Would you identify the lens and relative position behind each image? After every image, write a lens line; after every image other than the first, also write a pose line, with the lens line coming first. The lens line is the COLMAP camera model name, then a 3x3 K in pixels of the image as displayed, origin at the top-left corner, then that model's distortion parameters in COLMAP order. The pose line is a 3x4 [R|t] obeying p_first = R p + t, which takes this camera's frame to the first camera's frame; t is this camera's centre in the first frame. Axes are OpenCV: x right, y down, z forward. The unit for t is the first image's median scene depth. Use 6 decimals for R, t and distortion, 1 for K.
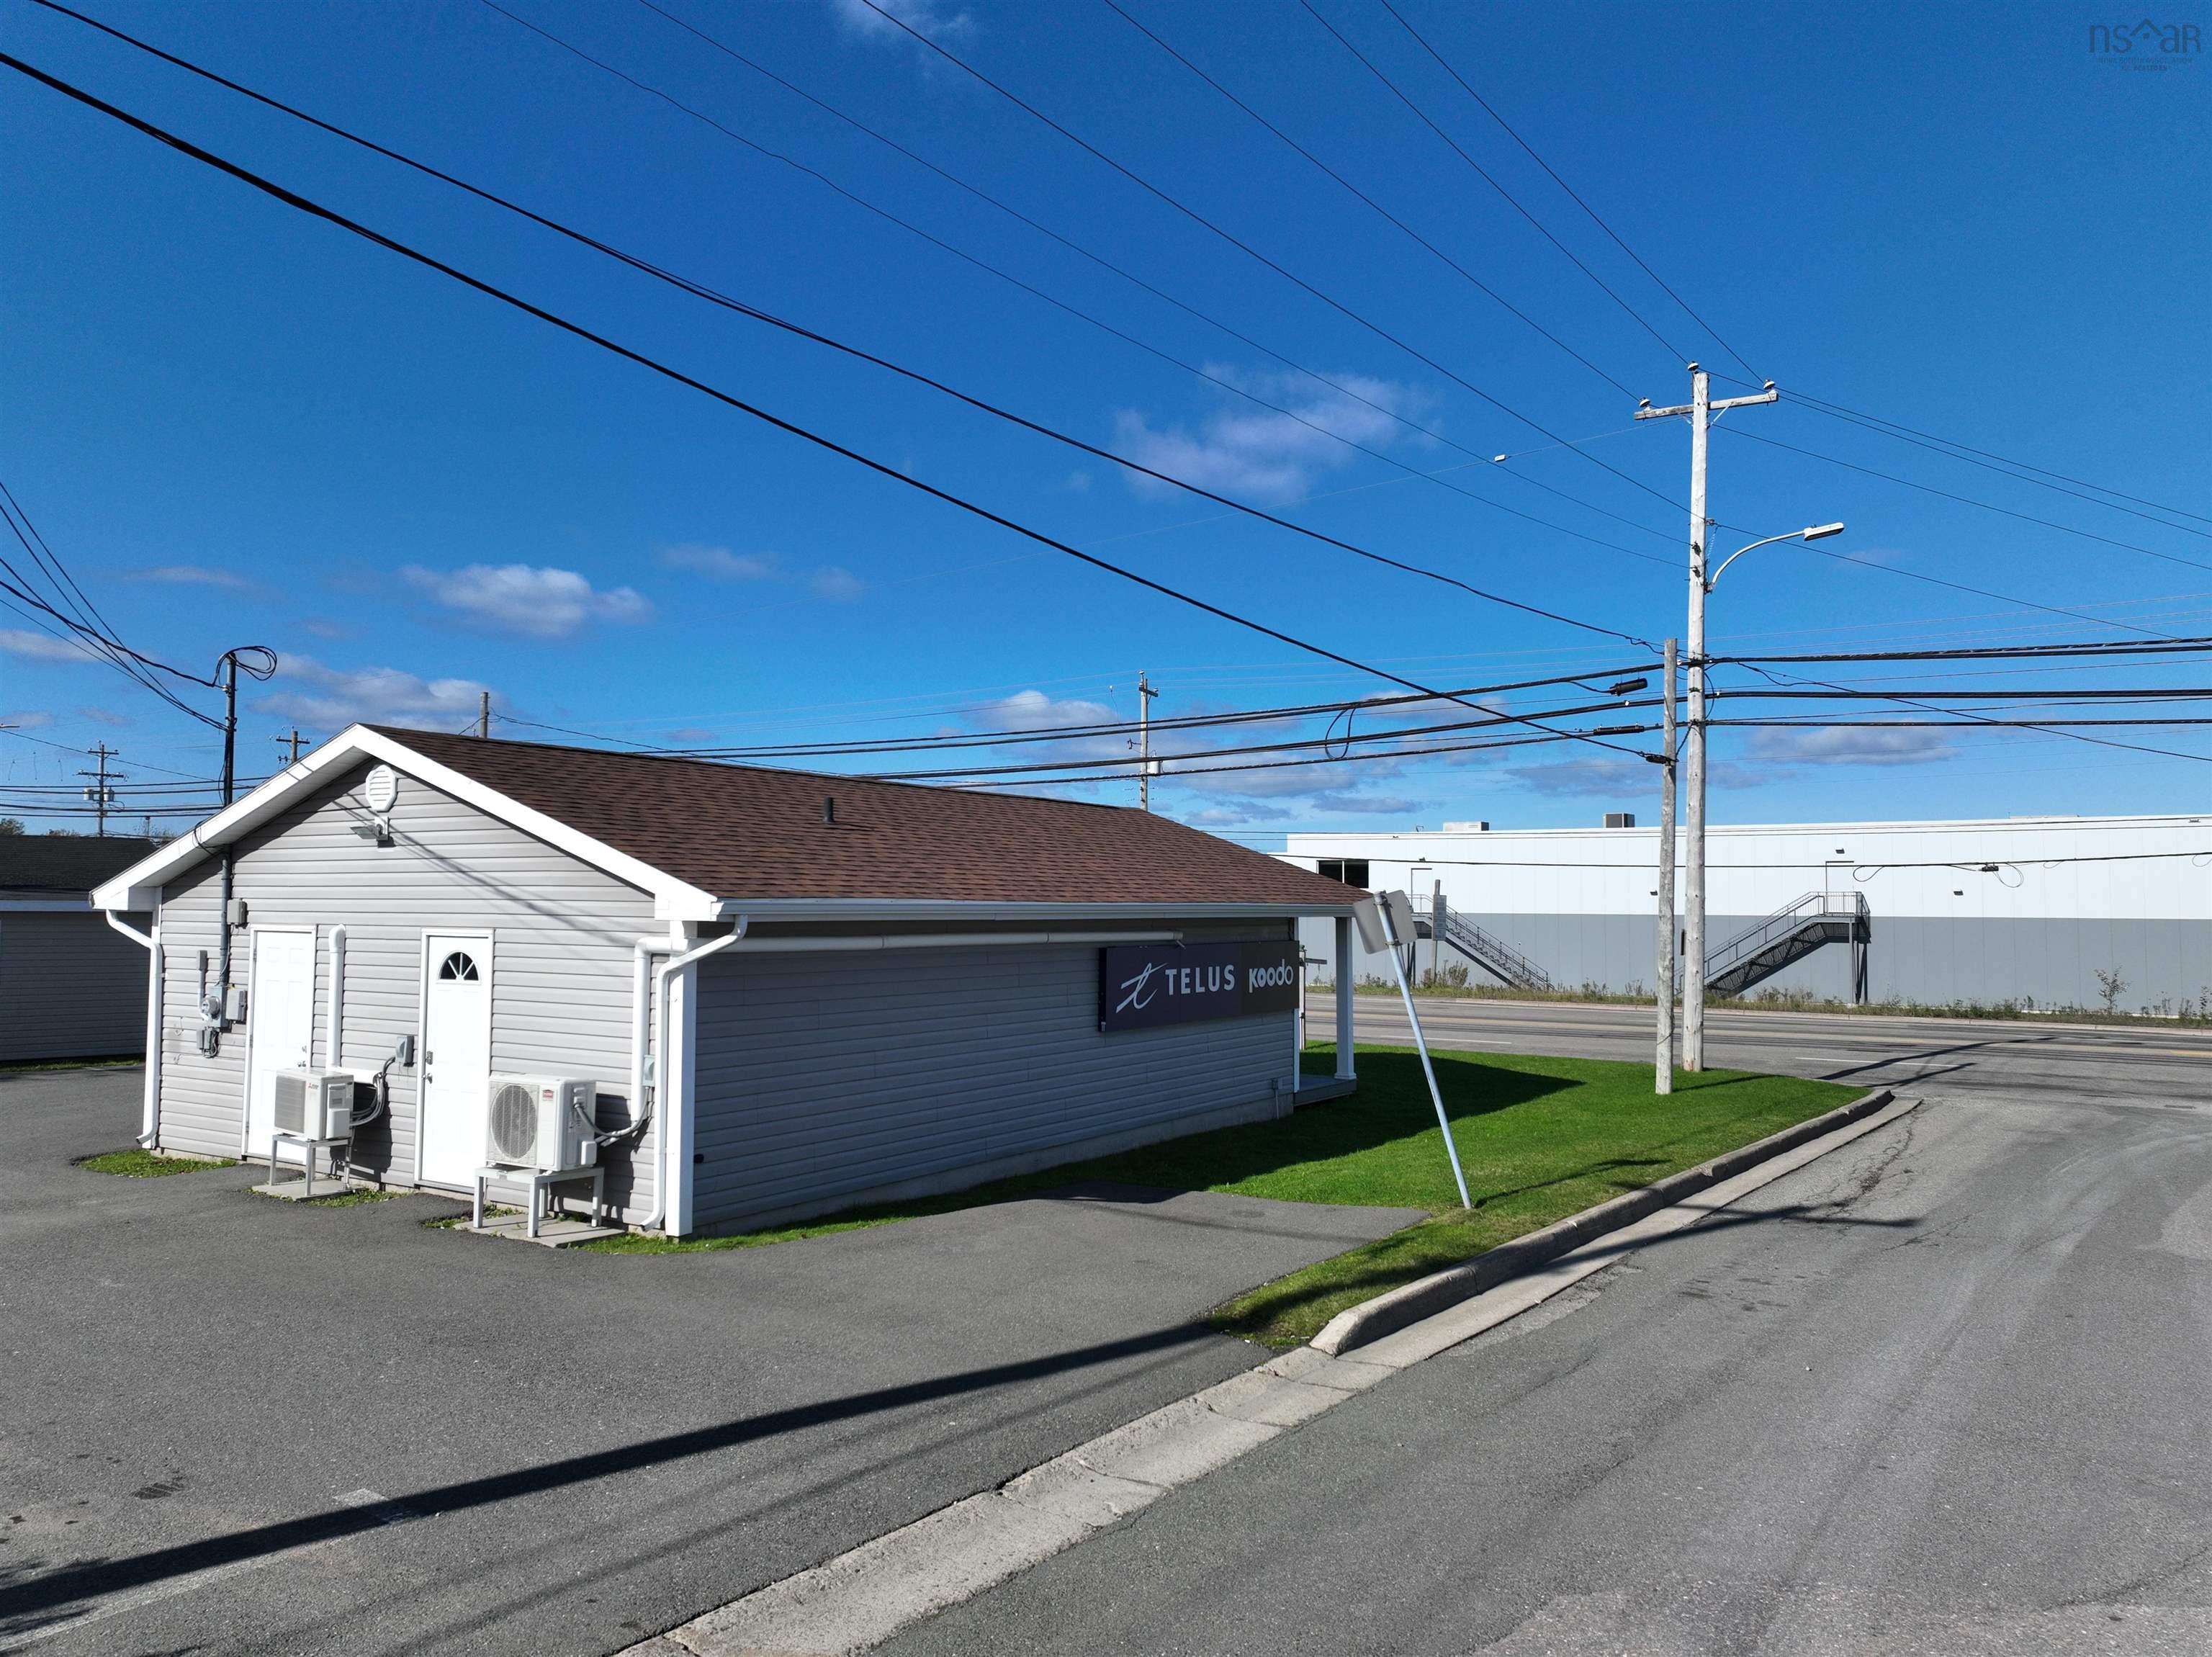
lens RADIAL K [[1519.4, 0, 1126.3], [0, 1519.4, 834.6], [0, 0, 1]] dist [0.039826, 0.001225]
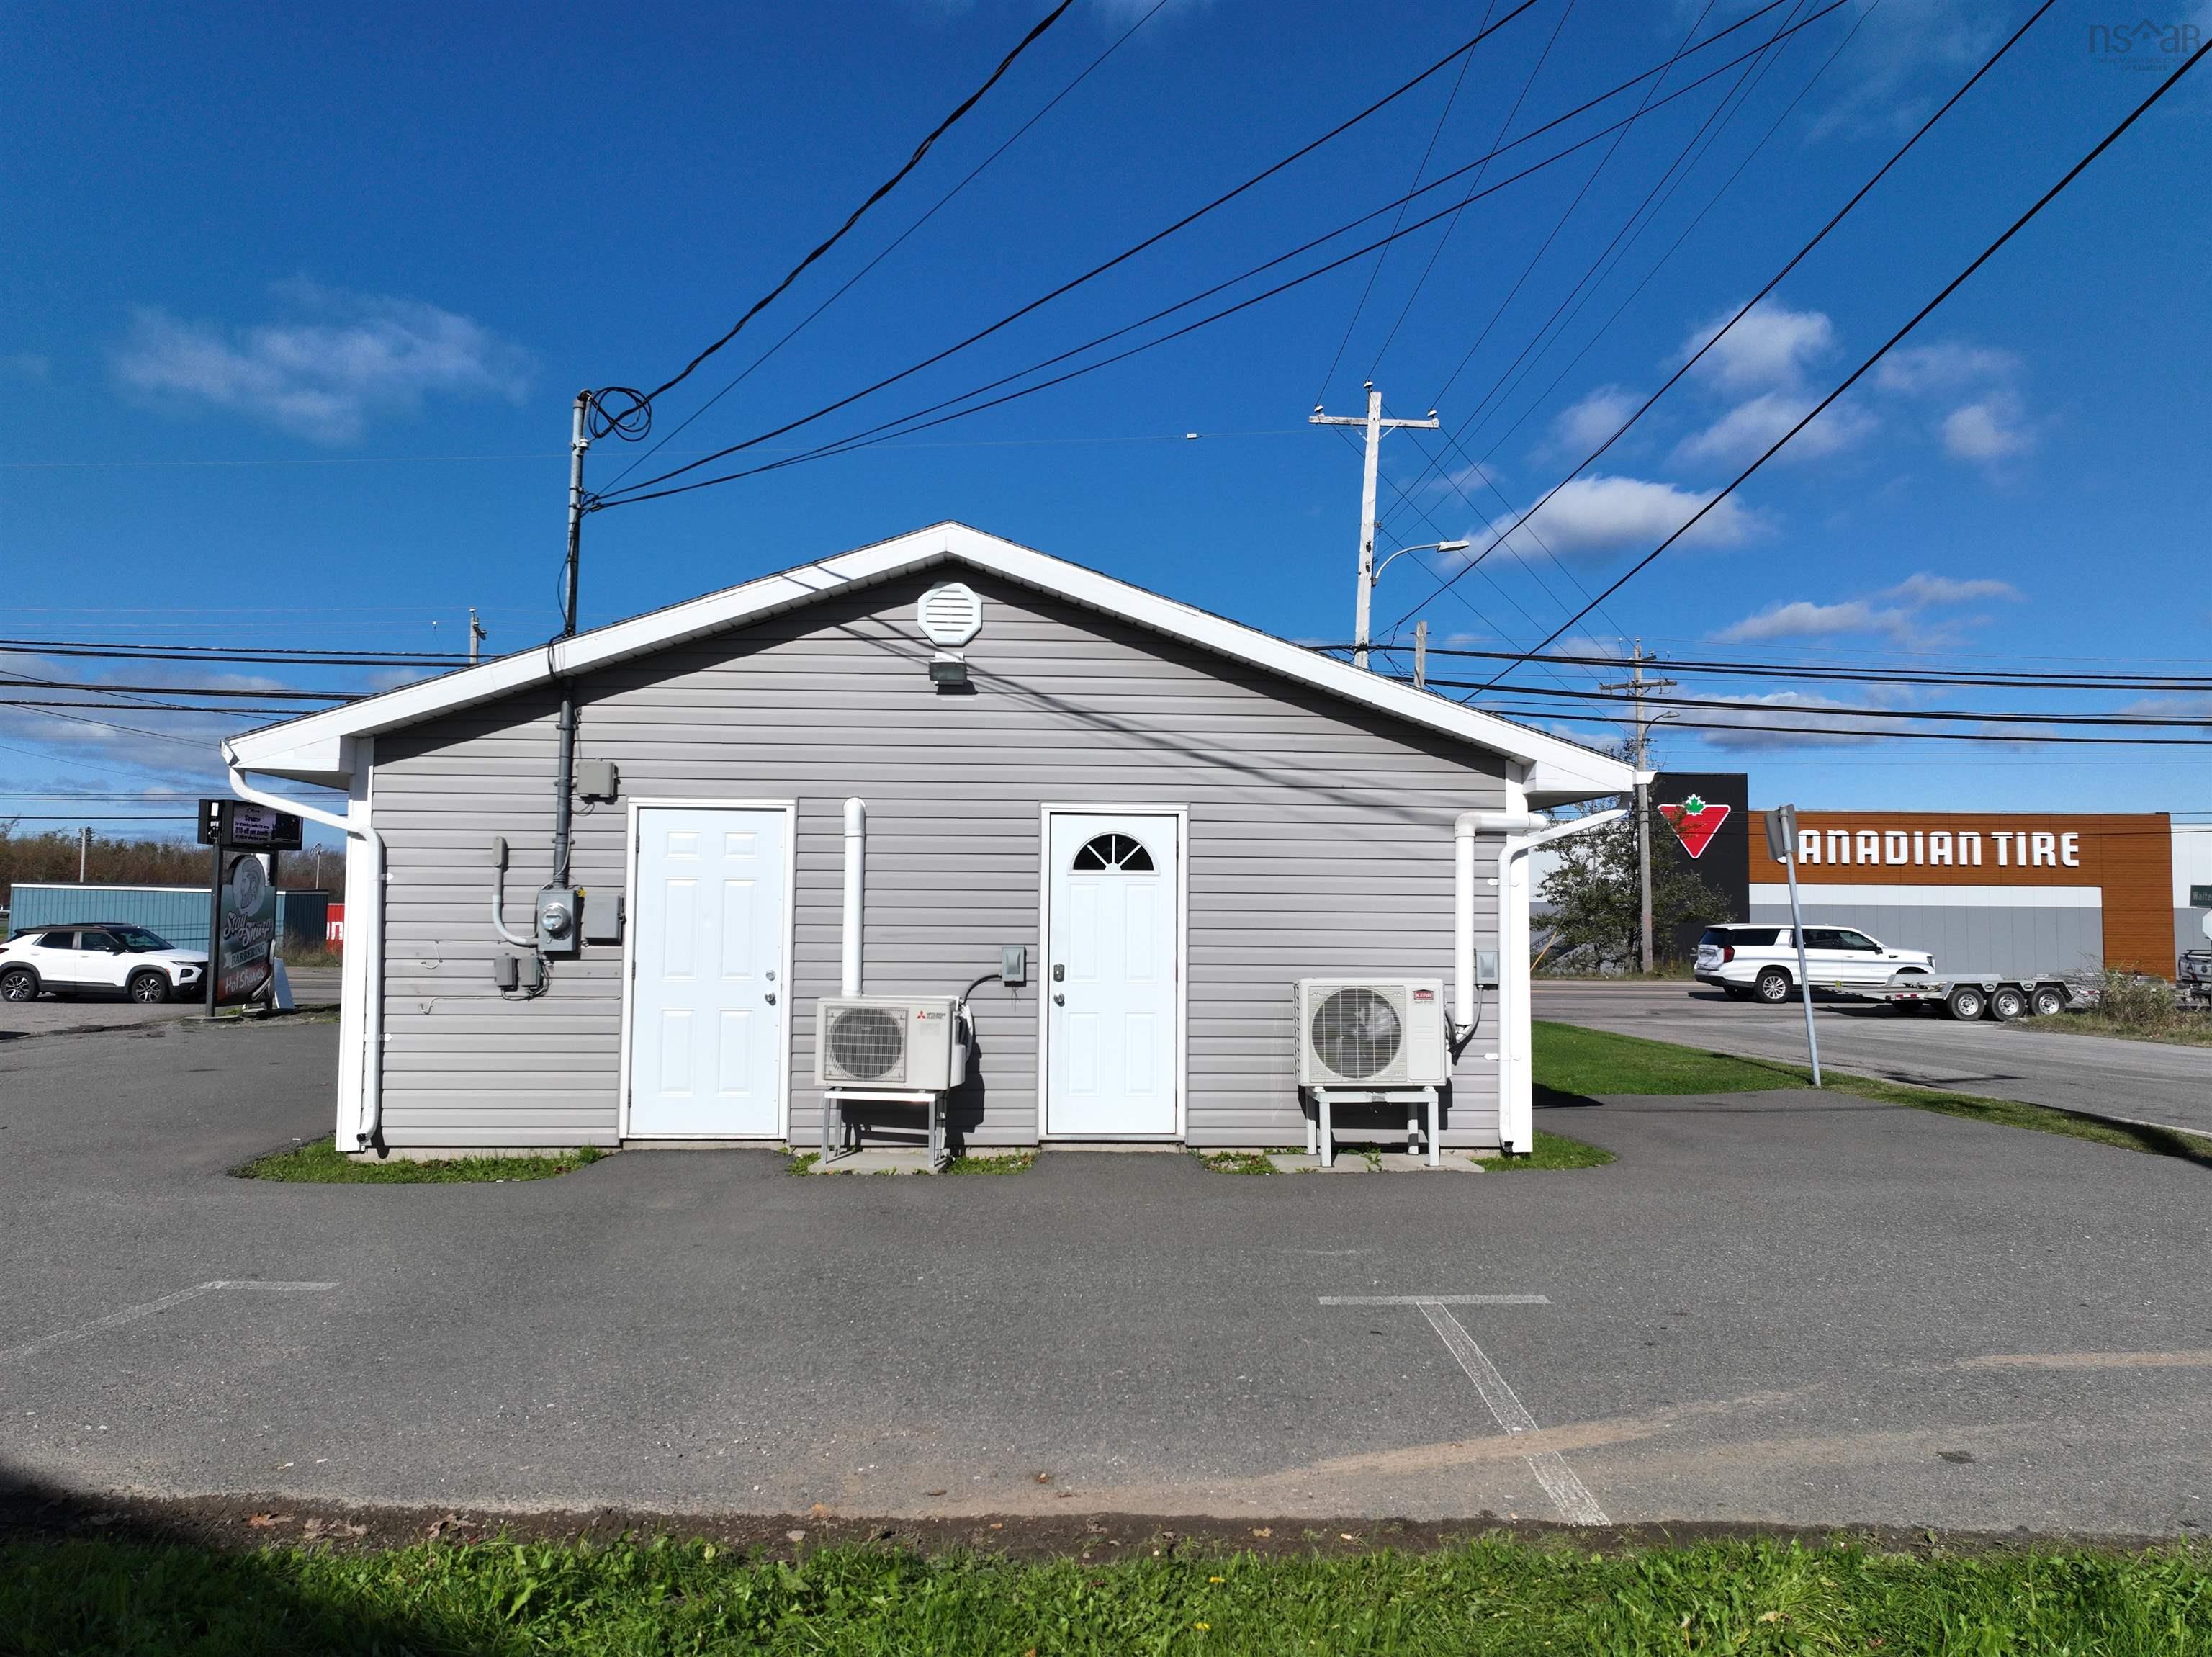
lens RADIAL K [[1519.4, 0, 1126.3], [0, 1519.4, 834.6], [0, 0, 1]] dist [0.039826, 0.001225]
pose [[0.818130, 0.027800, 0.574361, -0.777303], [-0.029233, 0.999550, -0.006740, 0.072960], [-0.574290, -0.011276, 0.818574, 0.327563]]
